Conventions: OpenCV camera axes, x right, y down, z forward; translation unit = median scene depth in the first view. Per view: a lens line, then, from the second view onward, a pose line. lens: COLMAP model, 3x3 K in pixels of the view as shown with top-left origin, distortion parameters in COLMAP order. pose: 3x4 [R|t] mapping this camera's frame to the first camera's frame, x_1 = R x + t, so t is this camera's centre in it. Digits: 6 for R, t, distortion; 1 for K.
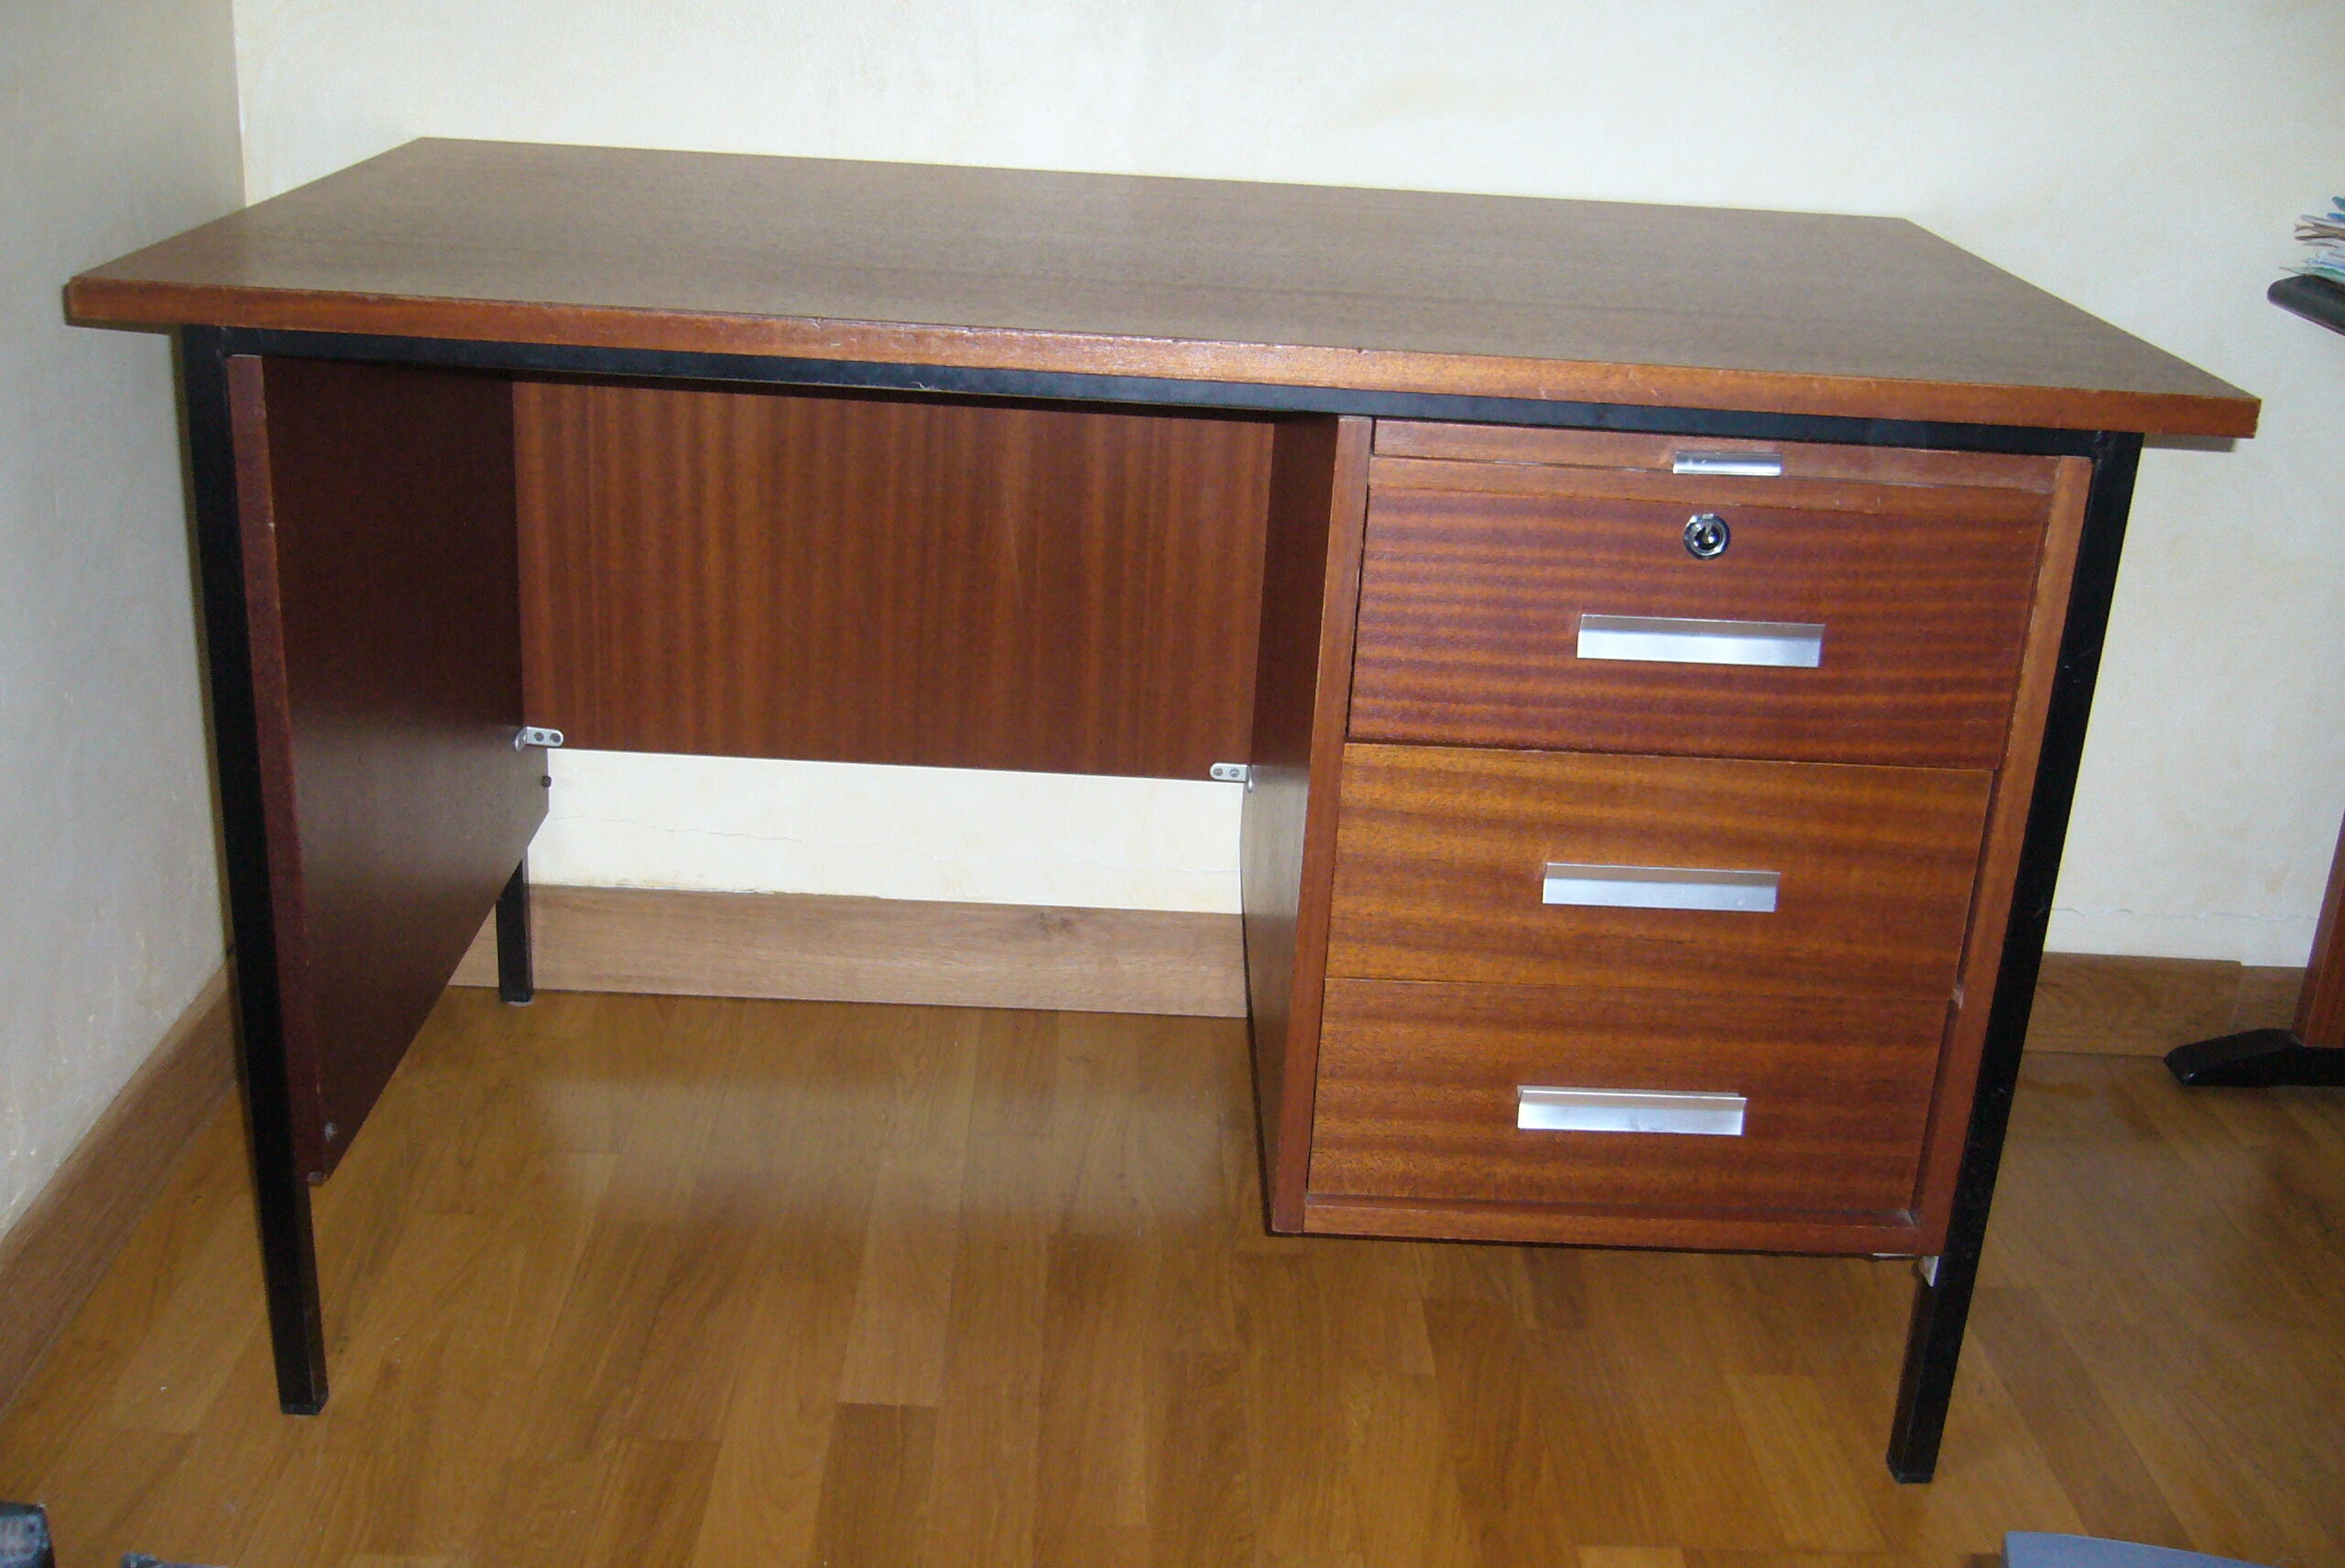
lens RADIAL K [[2527.1, 0, 1158.5], [0, 2527.1, 794.8], [0, 0, 1]] dist [-0.065365, 0.000000]
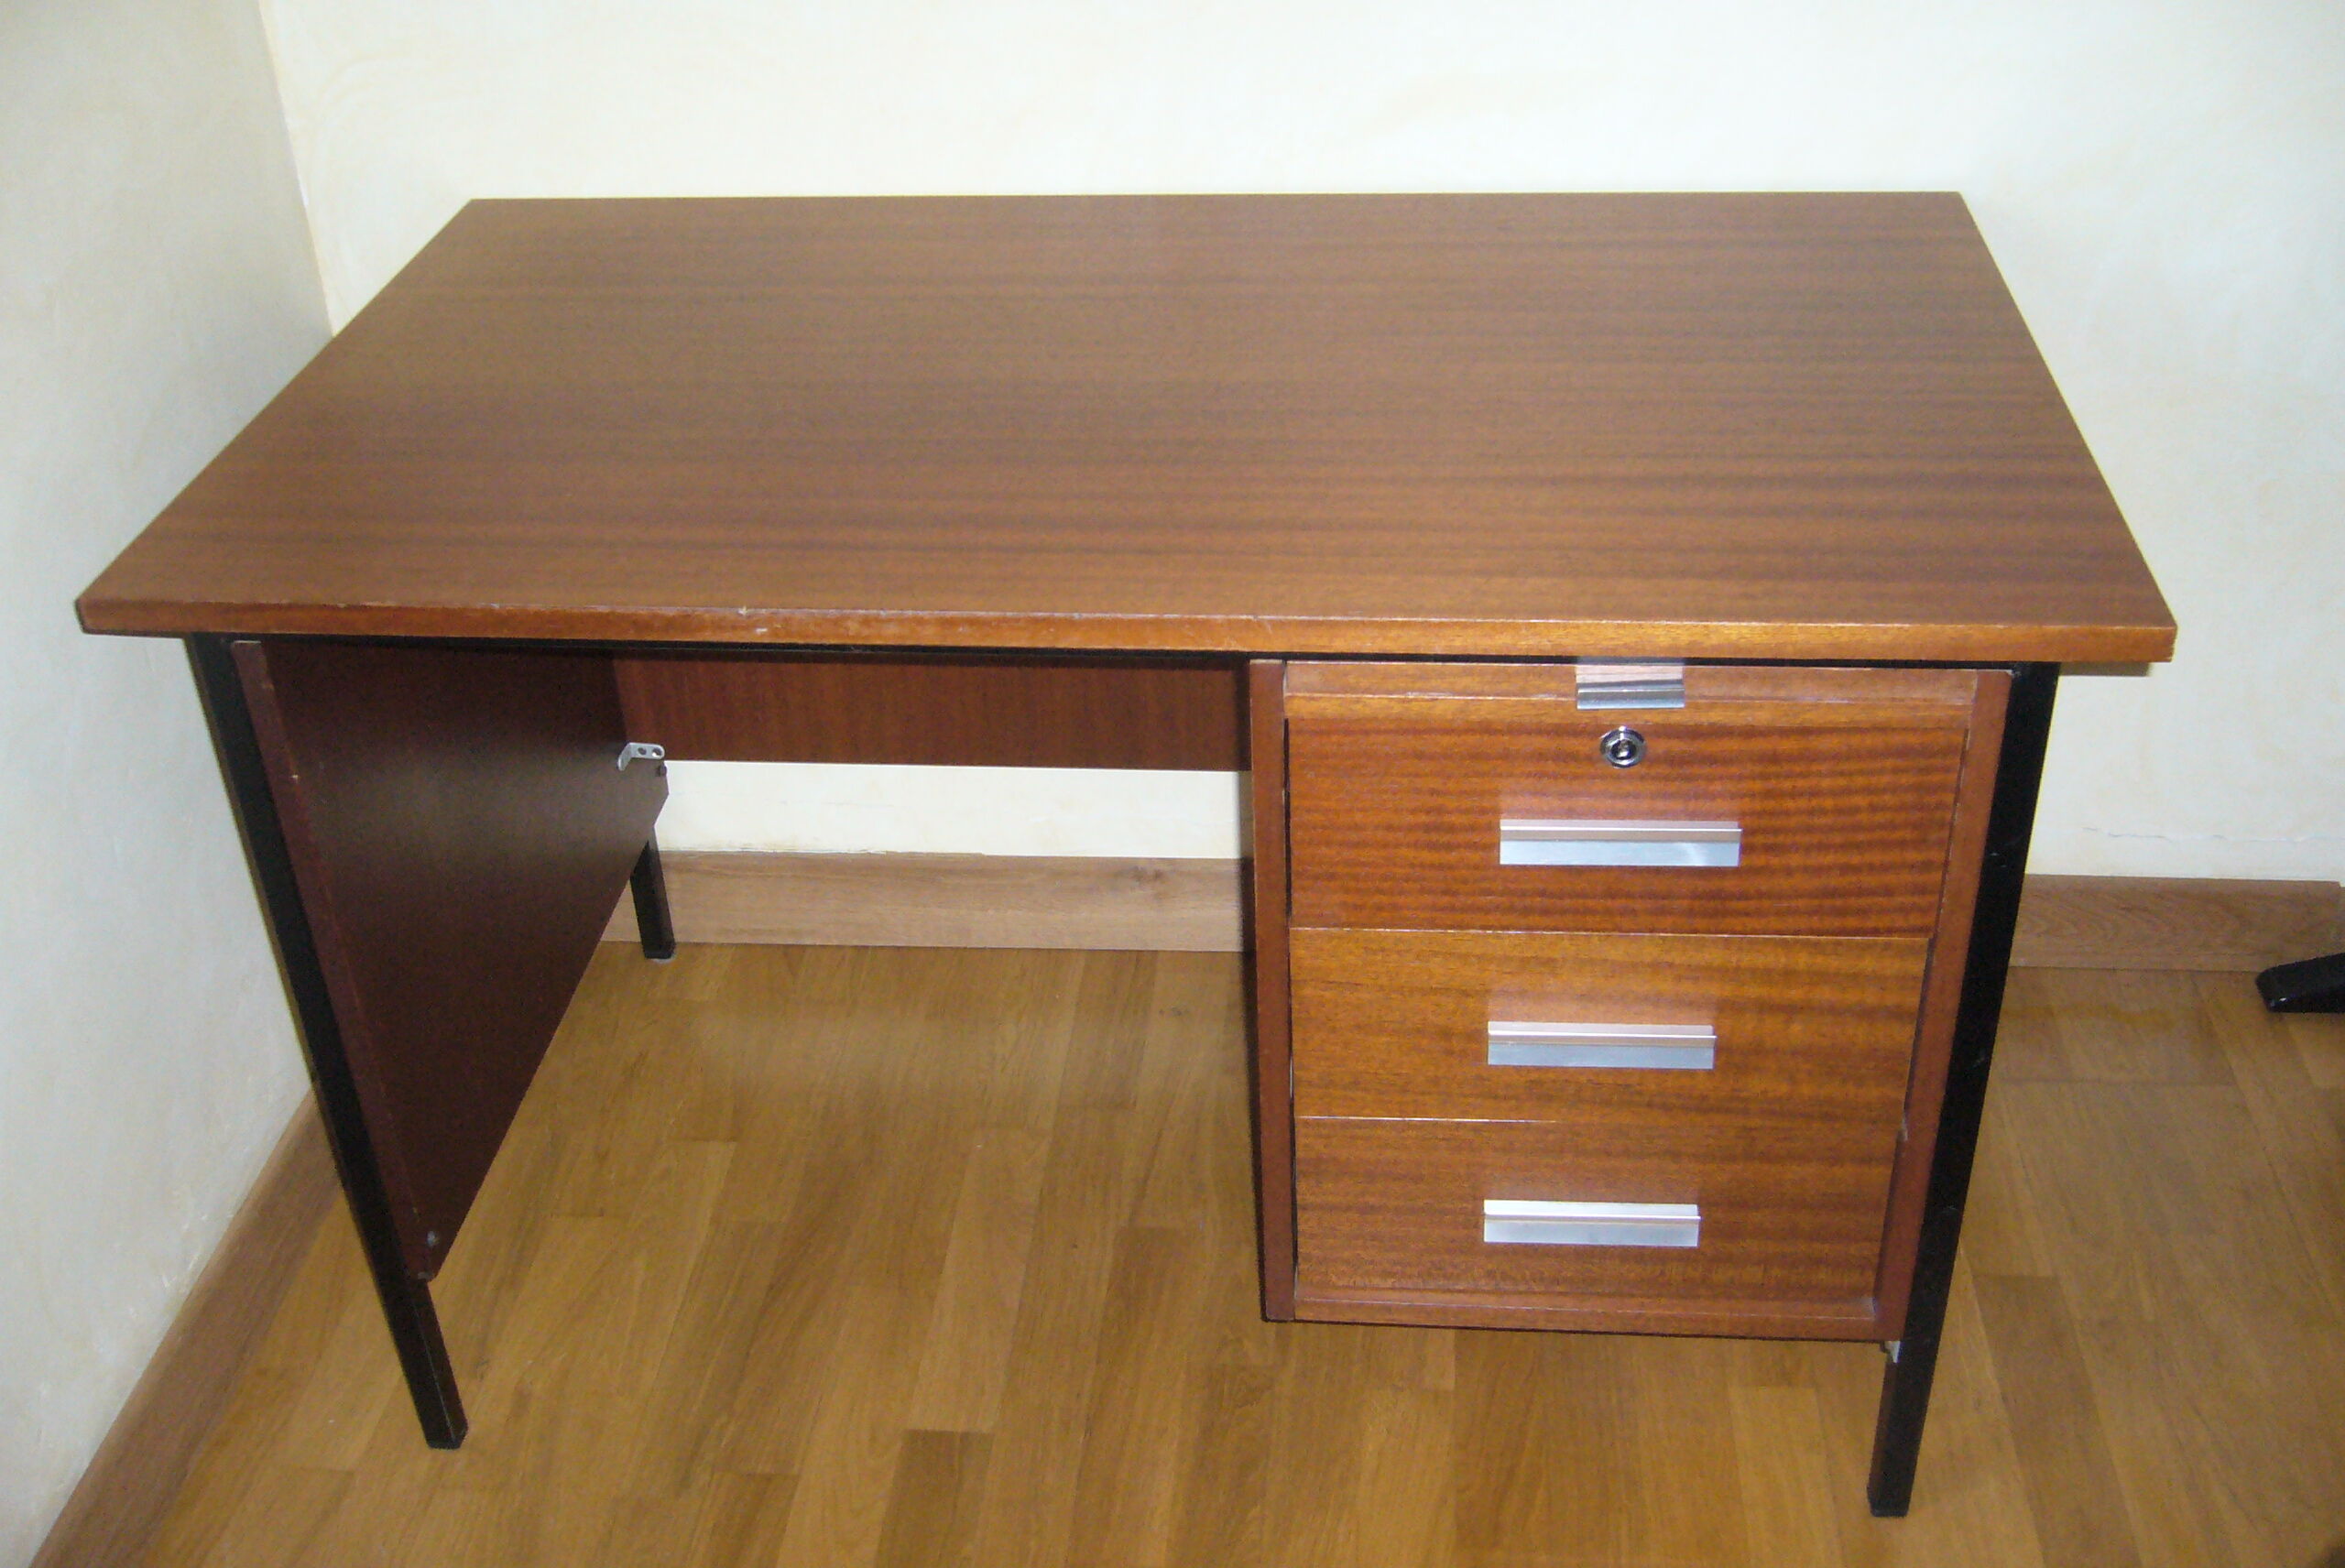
lens RADIAL K [[2527.1, 0, 1156.9], [0, 2527.1, 792.7], [0, 0, 1]] dist [-0.065365, 0.000000]
pose [[0.989719, -0.023857, -0.141024, 0.156279], [0.051480, 0.979329, 0.195614, -0.263579], [0.133442, -0.200863, 0.970488, -0.018220]]
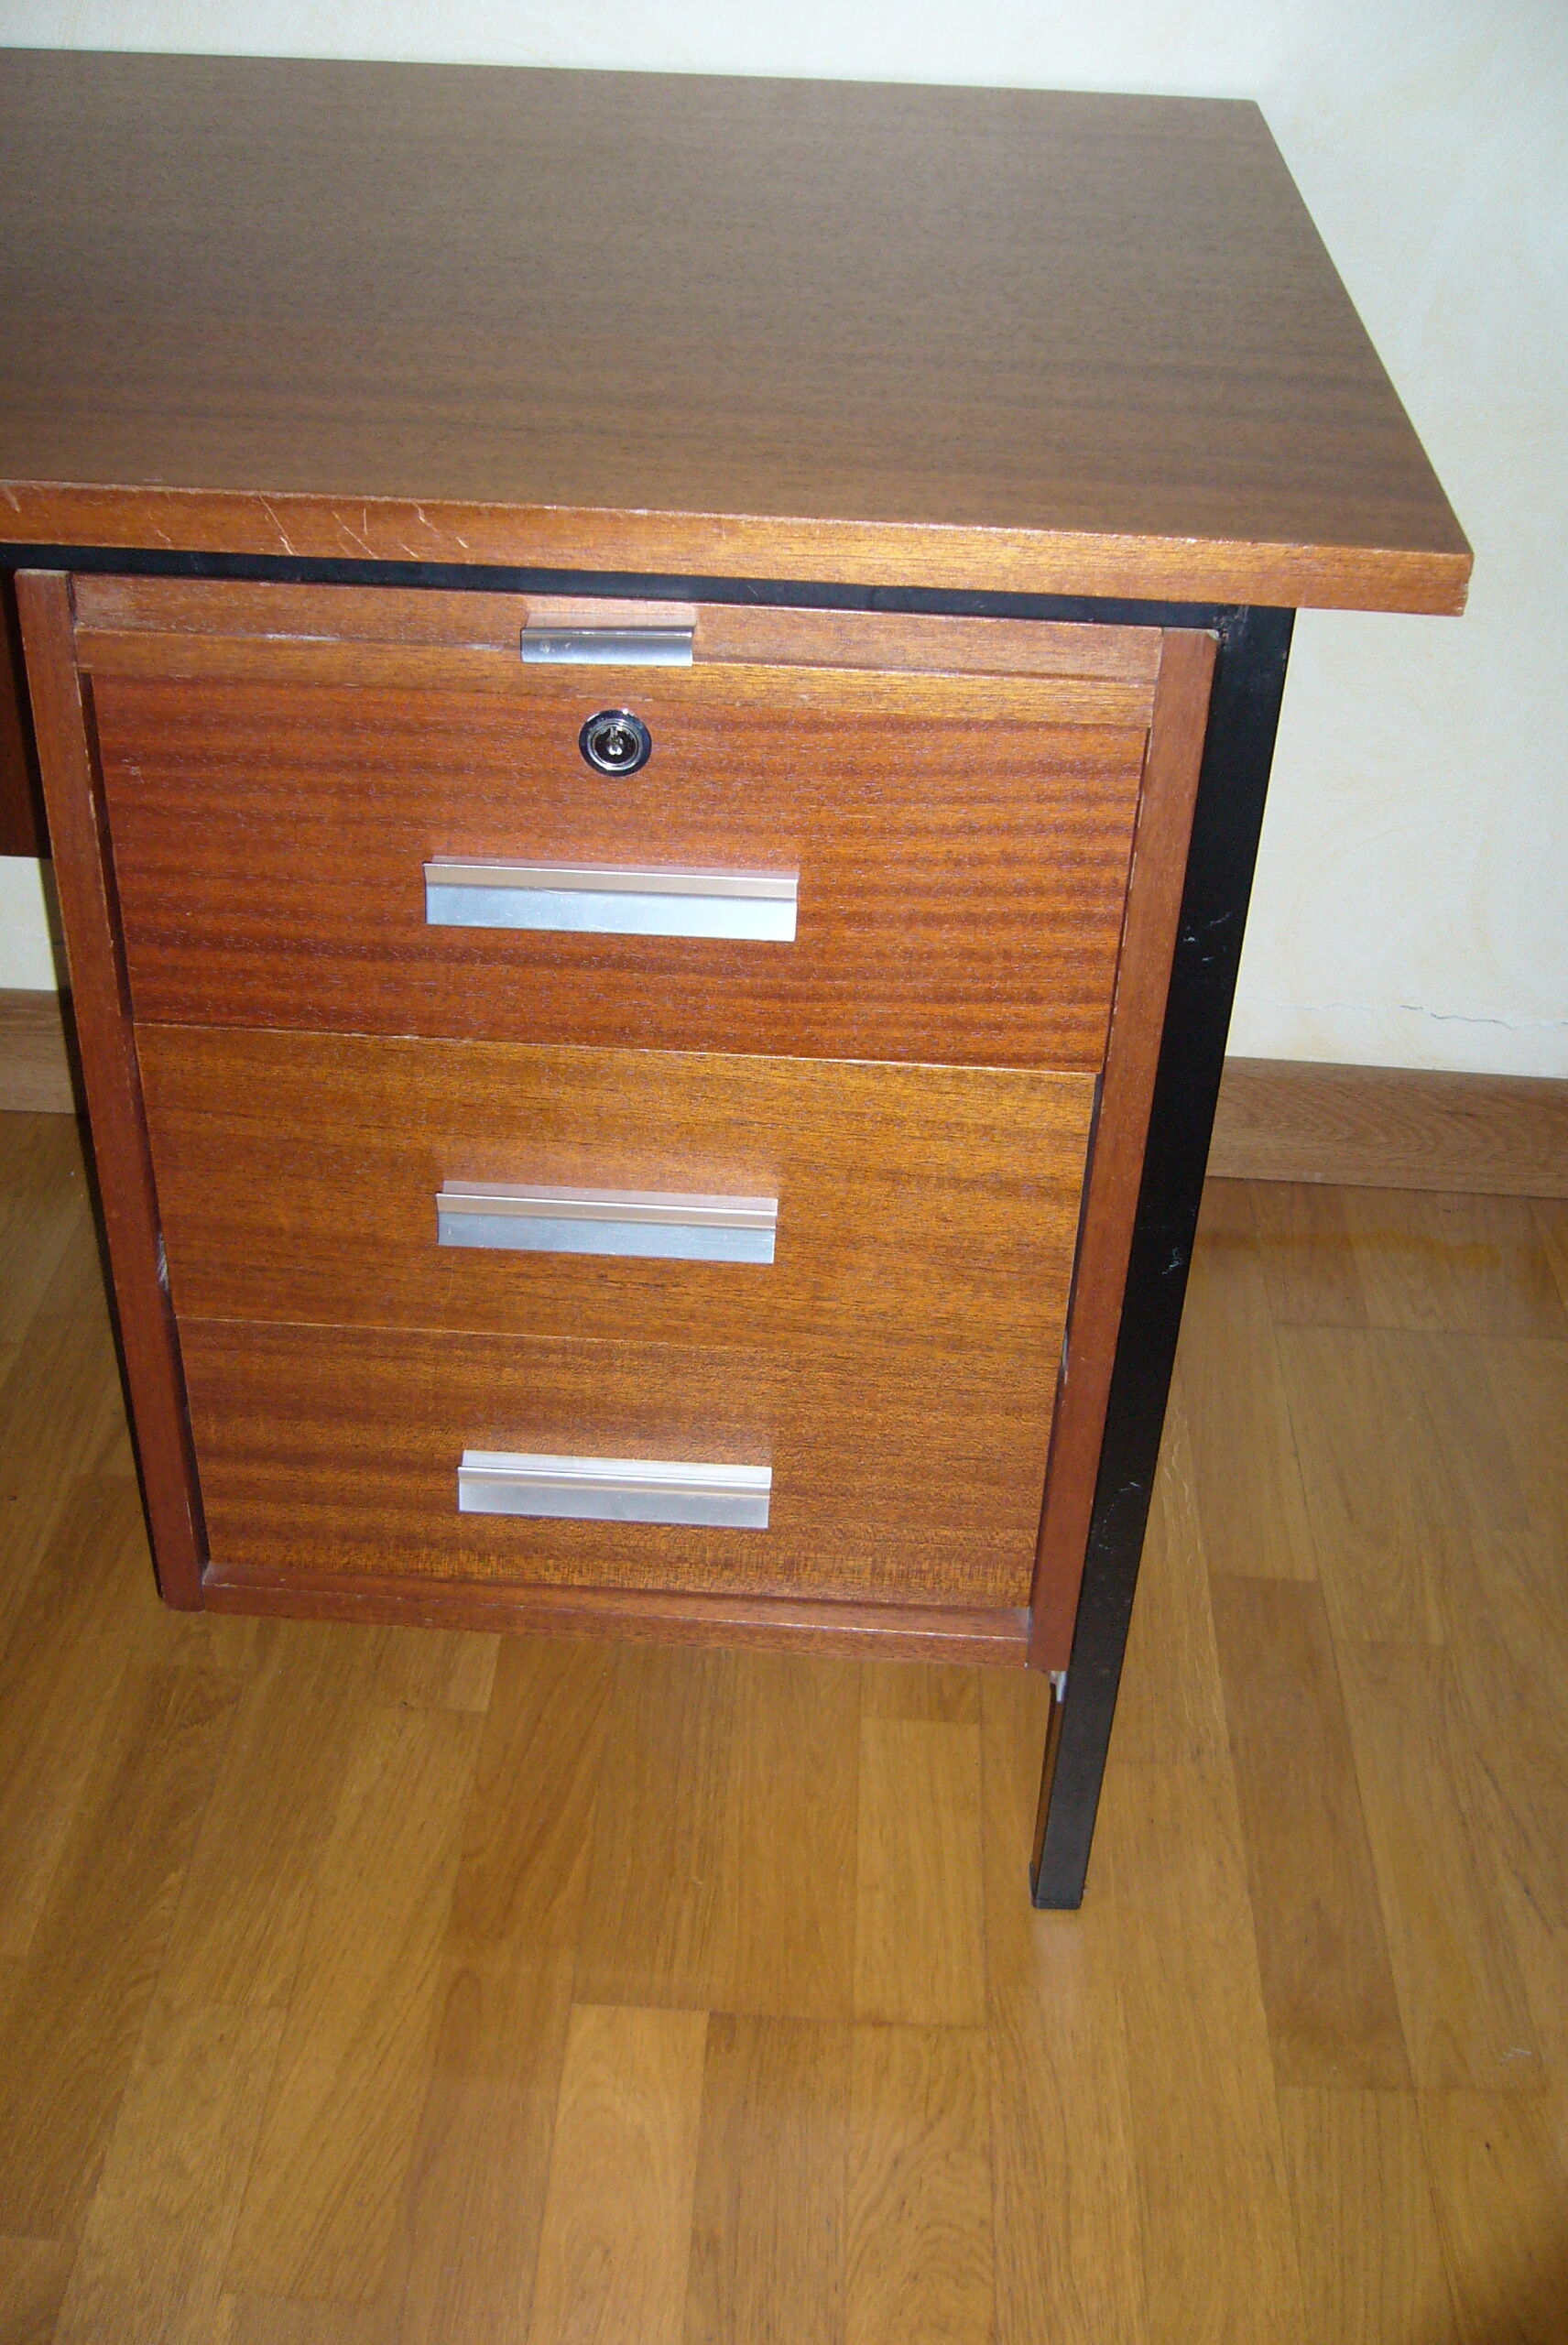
lens RADIAL K [[2527.1, 0, 765.0], [0, 2527.1, 1163.5], [0, 0, 1]] dist [-0.065365, 0.000000]
pose [[0.997680, 0.020327, -0.064972, 0.268629], [-0.004209, 0.970974, 0.239146, -0.136901], [0.067948, -0.238318, 0.968807, 0.312357]]
